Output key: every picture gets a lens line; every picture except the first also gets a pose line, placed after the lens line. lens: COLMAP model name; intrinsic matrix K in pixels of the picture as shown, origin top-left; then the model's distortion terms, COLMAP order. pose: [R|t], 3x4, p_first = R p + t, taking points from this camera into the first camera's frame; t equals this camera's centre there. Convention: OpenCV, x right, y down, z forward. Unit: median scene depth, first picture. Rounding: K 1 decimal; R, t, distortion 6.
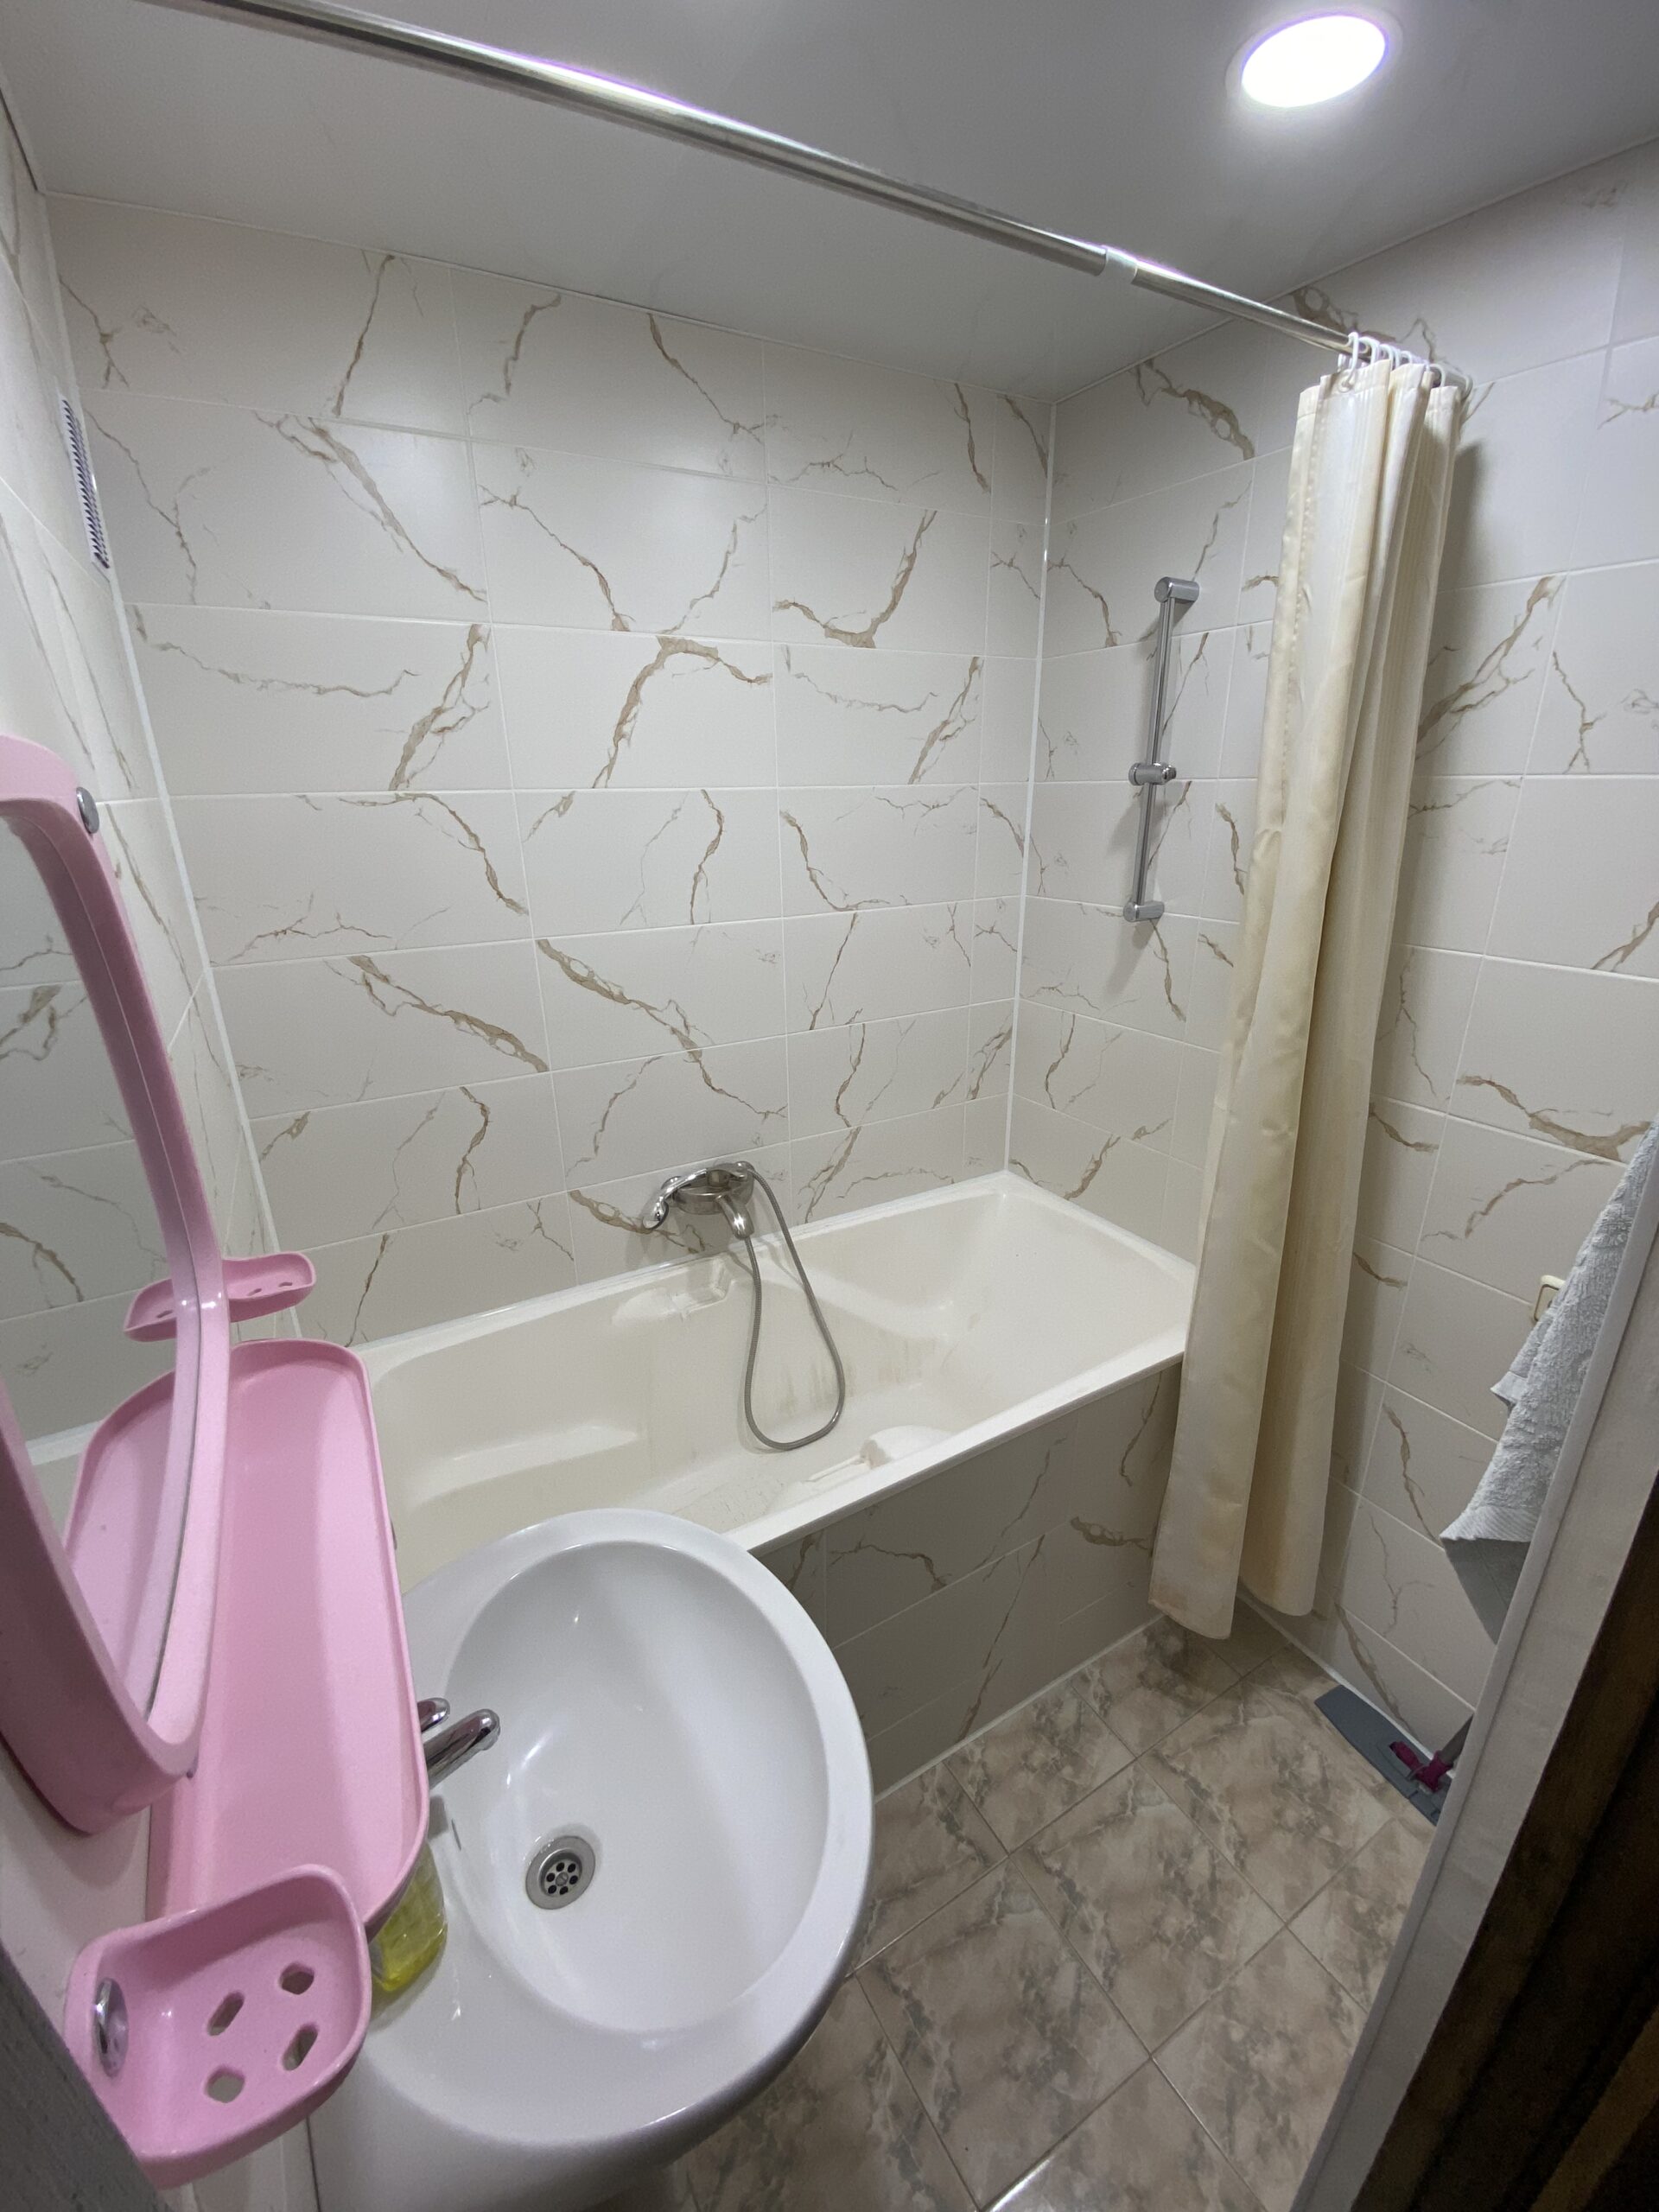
lens RADIAL K [[900.0, 0, 833.2], [0, 900.0, 1095.4], [0, 0, 1]] dist [0.024956, -0.021431]
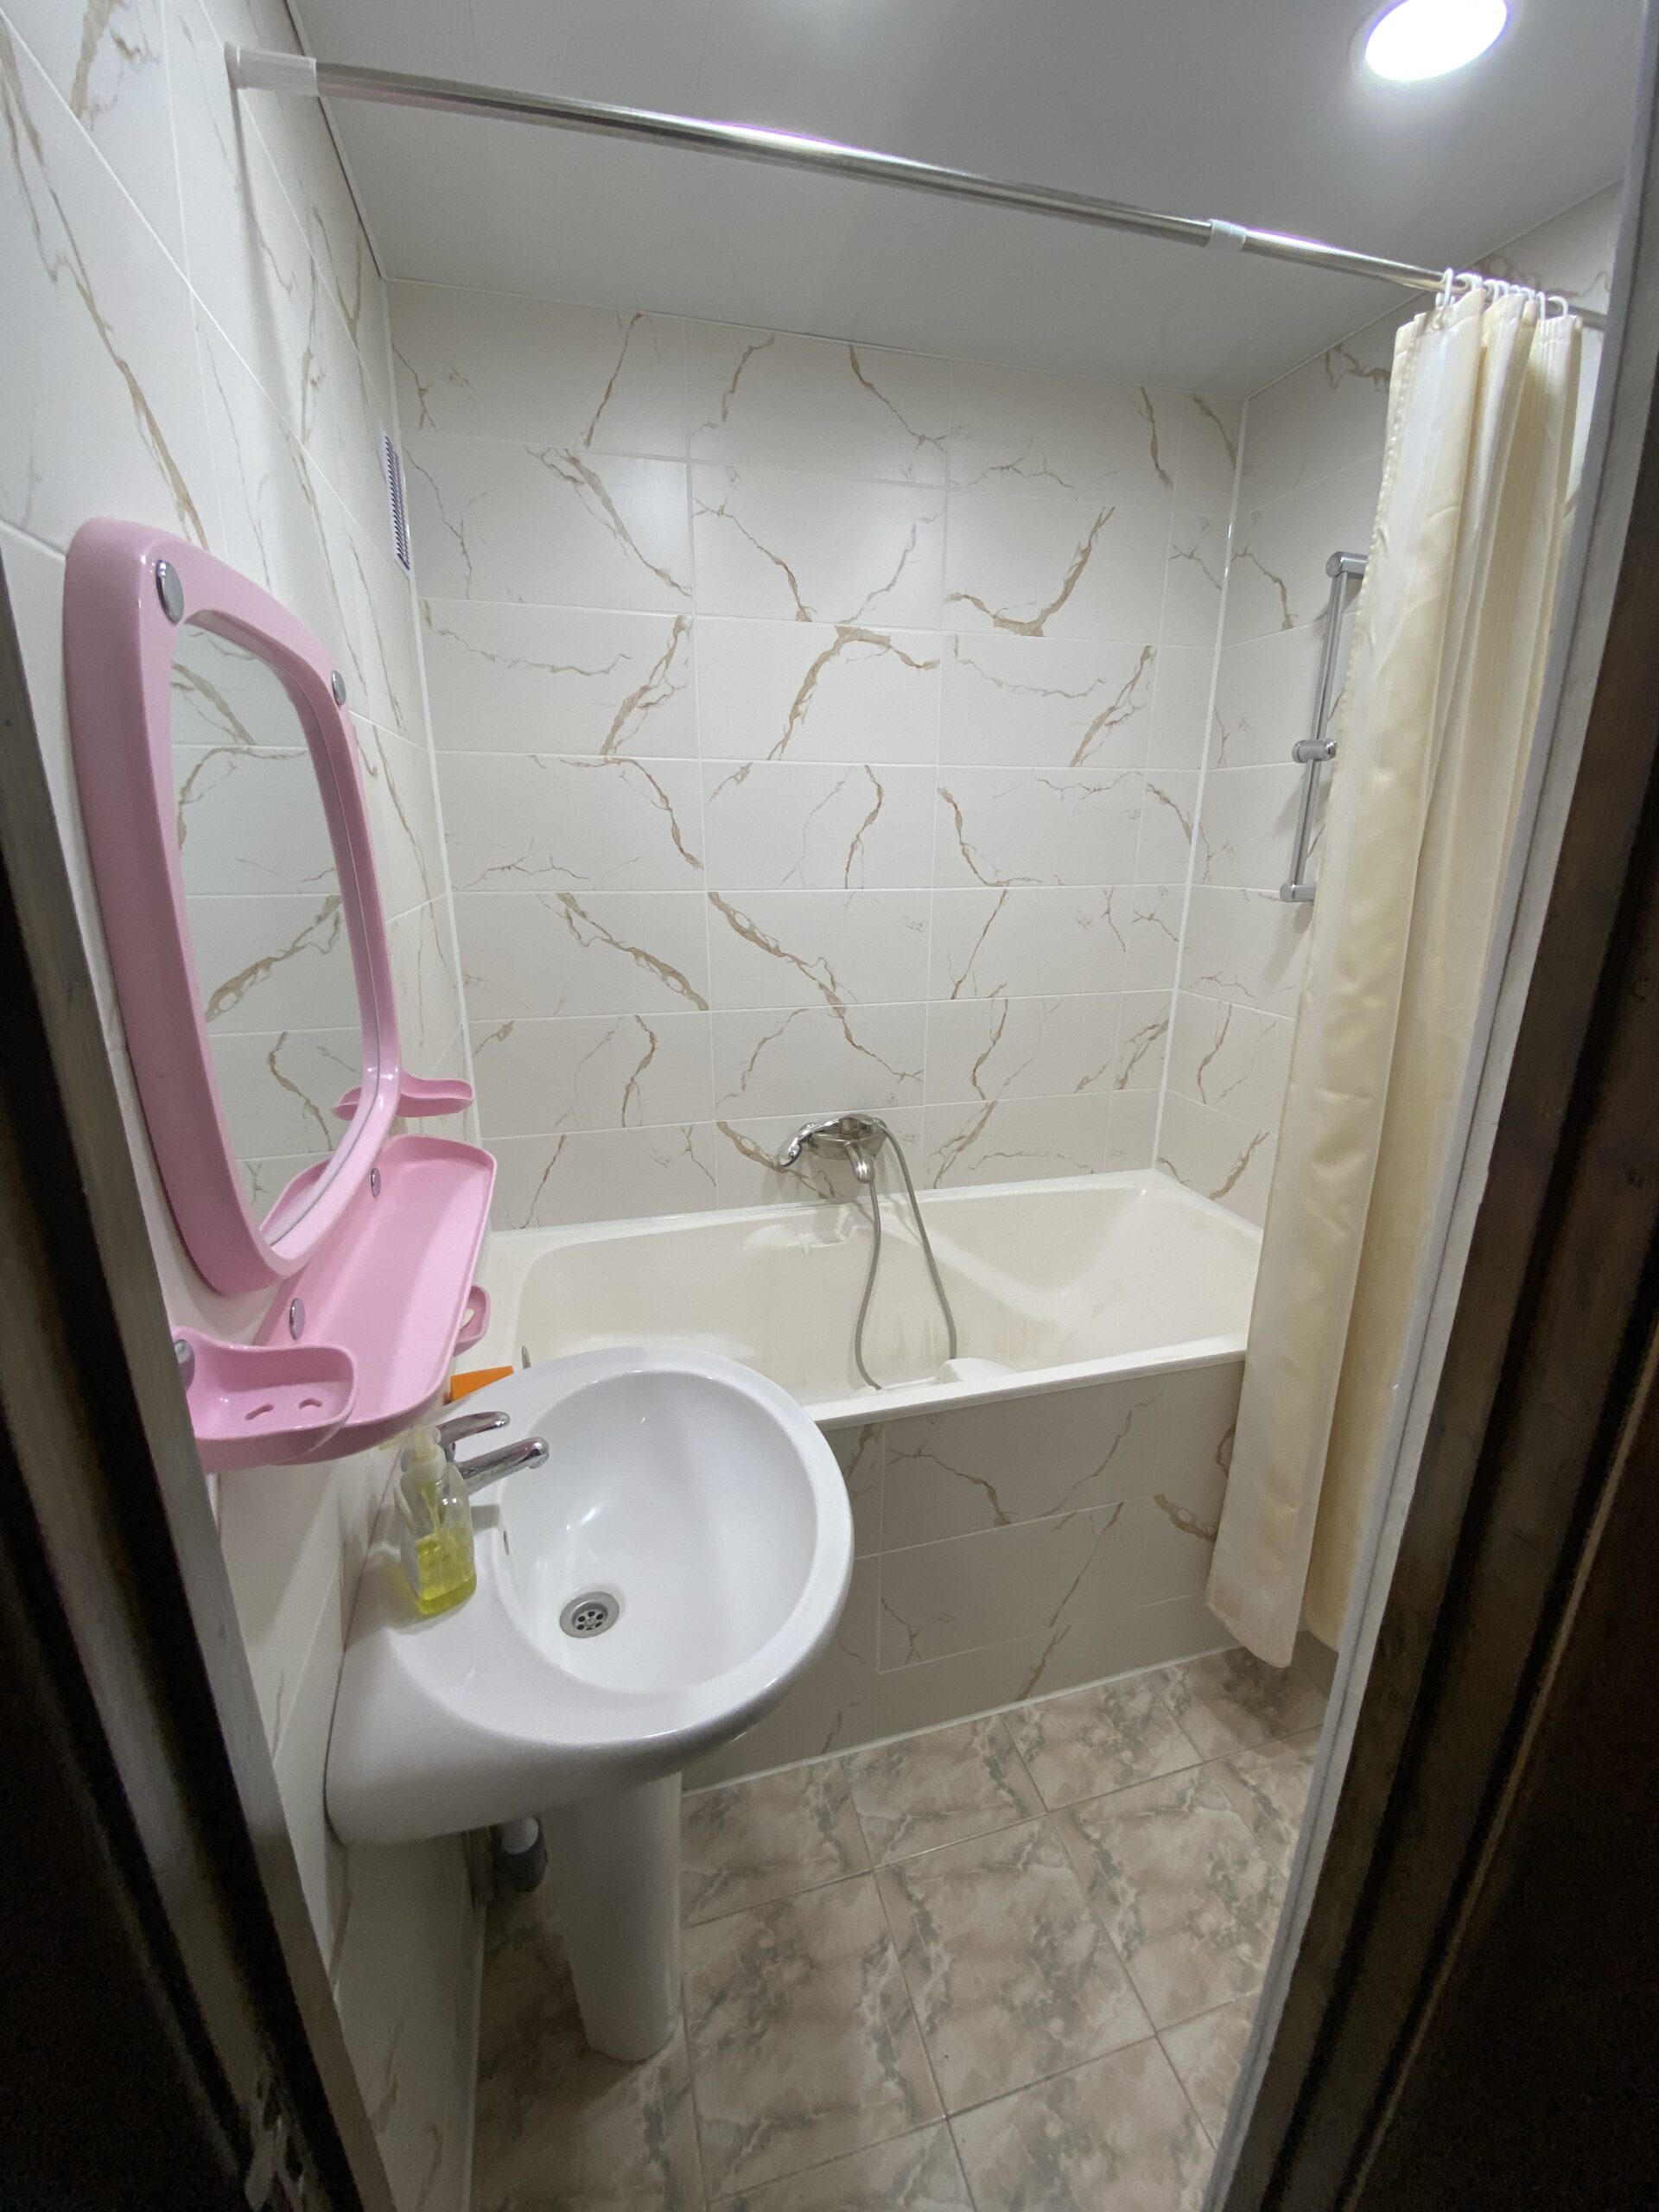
lens RADIAL K [[900.0, 0, 833.2], [0, 900.0, 1095.4], [0, 0, 1]] dist [0.024956, -0.021431]
pose [[0.967022, 0.090356, -0.238126, 0.123362], [-0.102363, 0.994001, -0.038526, 0.116433], [0.233216, 0.061631, 0.970470, -0.055788]]
